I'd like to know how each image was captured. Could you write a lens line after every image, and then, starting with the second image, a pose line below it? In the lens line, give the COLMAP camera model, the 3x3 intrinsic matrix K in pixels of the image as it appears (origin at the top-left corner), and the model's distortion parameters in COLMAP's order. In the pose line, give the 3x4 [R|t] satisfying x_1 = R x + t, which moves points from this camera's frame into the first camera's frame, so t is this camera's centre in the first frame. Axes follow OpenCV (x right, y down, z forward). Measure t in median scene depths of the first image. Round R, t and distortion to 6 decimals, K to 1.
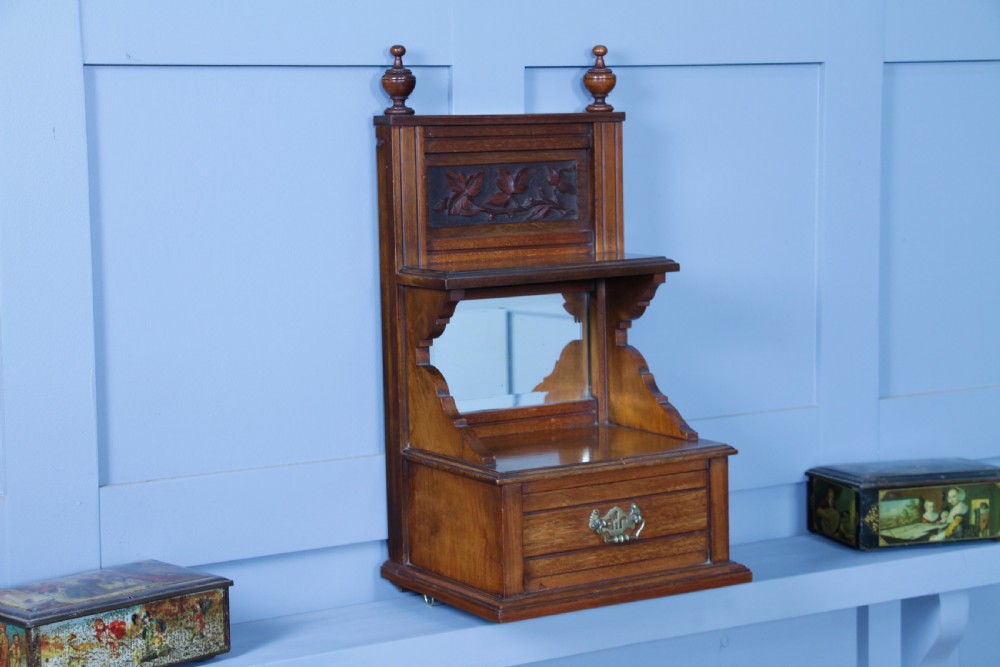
lens RADIAL K [[2009.5, 0, 495.0], [0, 2009.5, 349.1], [0, 0, 1]] dist [0.238246, 0.000000]
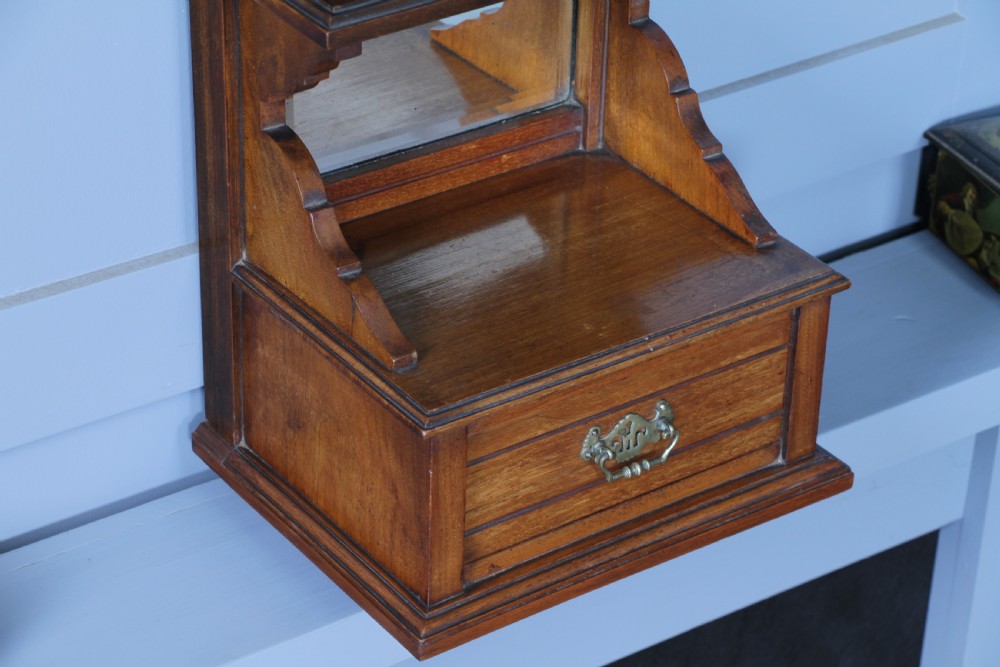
lens RADIAL K [[2835.4, 0, 510.3], [0, 2835.4, 331.9], [0, 0, 1]] dist [0.467886, 0.000000]
pose [[0.995697, 0.004722, 0.092543, -0.042908], [-0.042914, 0.908643, 0.415362, -0.254418], [-0.082127, -0.417546, 0.904937, 0.301667]]
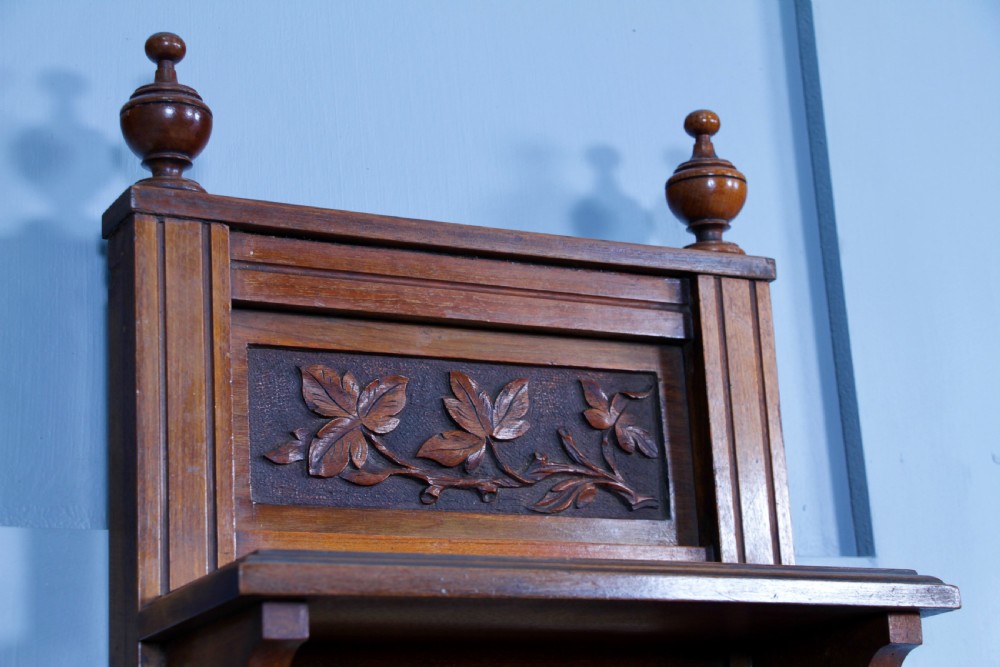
lens RADIAL K [[2196.4, 0, 502.3], [0, 2196.4, 339.1], [0, 0, 1]] dist [0.096960, 0.000000]
pose [[0.997394, -0.046297, -0.055328, 0.036080], [0.023109, 0.931539, -0.362906, 0.057320], [0.068341, 0.360681, 0.930182, 0.633387]]
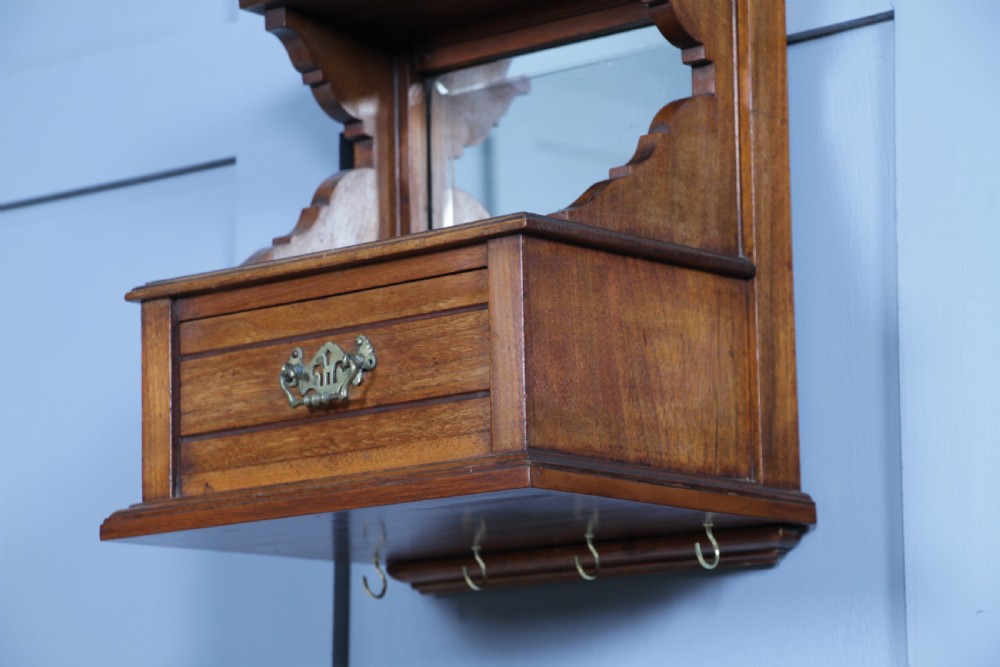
lens RADIAL K [[3497.1, 0, 494.1], [0, 3497.1, 332.8], [0, 0, 1]] dist [0.624028, 0.000000]
pose [[0.318088, -0.143410, -0.937152, 0.904937], [-0.095782, 0.978574, -0.182259, 0.231423], [0.943210, 0.147736, 0.297537, 0.744040]]
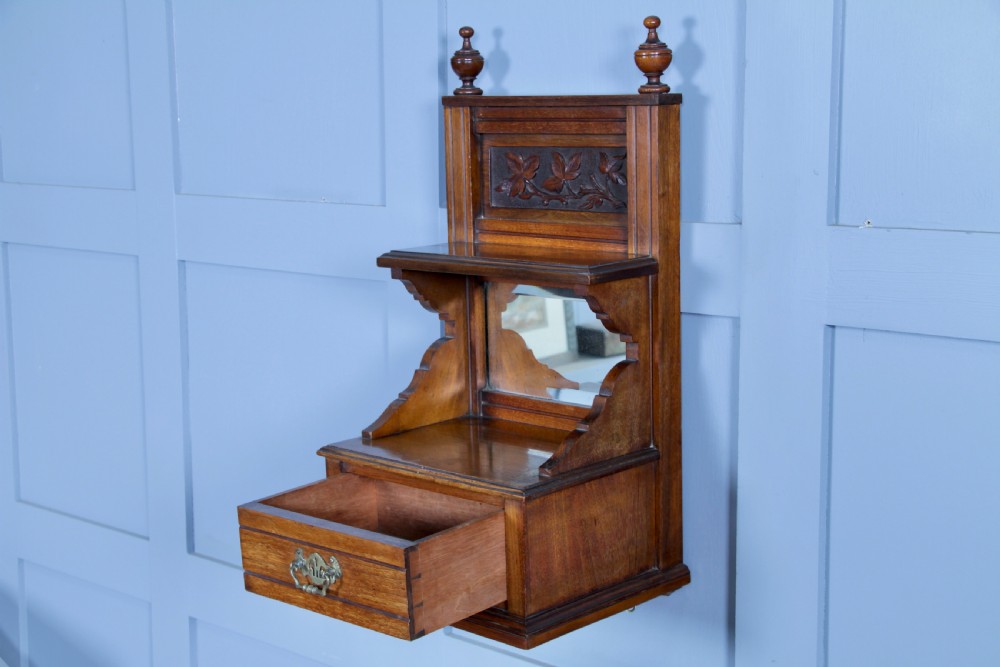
lens RADIAL K [[1577.1, 0, 494.5], [0, 1577.1, 344.7], [0, 0, 1]] dist [0.107589, 0.000000]
pose [[0.258935, 0.177537, -0.949438, 0.746192], [-0.087722, 0.983223, 0.159931, -0.121136], [0.961903, 0.041875, 0.270164, 0.800949]]
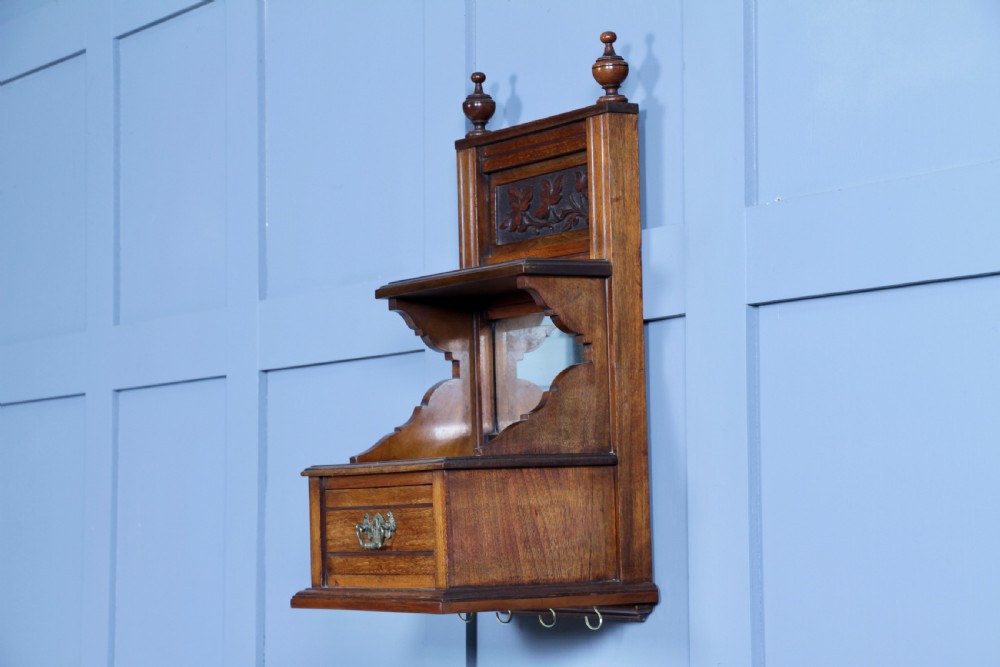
lens RADIAL K [[2544.8, 0, 504.1], [0, 2544.8, 352.1], [0, 0, 1]] dist [0.398623, 0.000000]
pose [[0.010857, -0.037707, -0.999230, 1.253690], [-0.083851, 0.995735, -0.038487, 0.041856], [0.996419, 0.084204, 0.007649, 1.012523]]
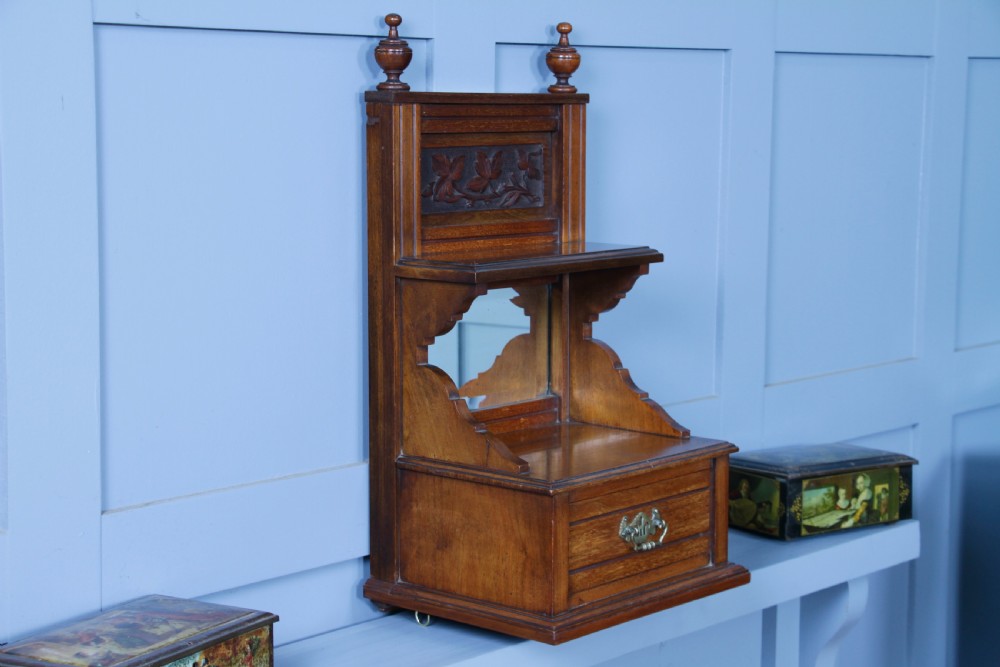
lens RADIAL K [[1911.2, 0, 502.1], [0, 1911.2, 348.0], [0, 0, 1]] dist [0.194447, 0.000000]
pose [[0.953569, -0.014646, 0.300818, -0.263162], [0.010577, 0.999829, 0.015153, -0.012673], [-0.300989, -0.011268, 0.953561, 0.158174]]
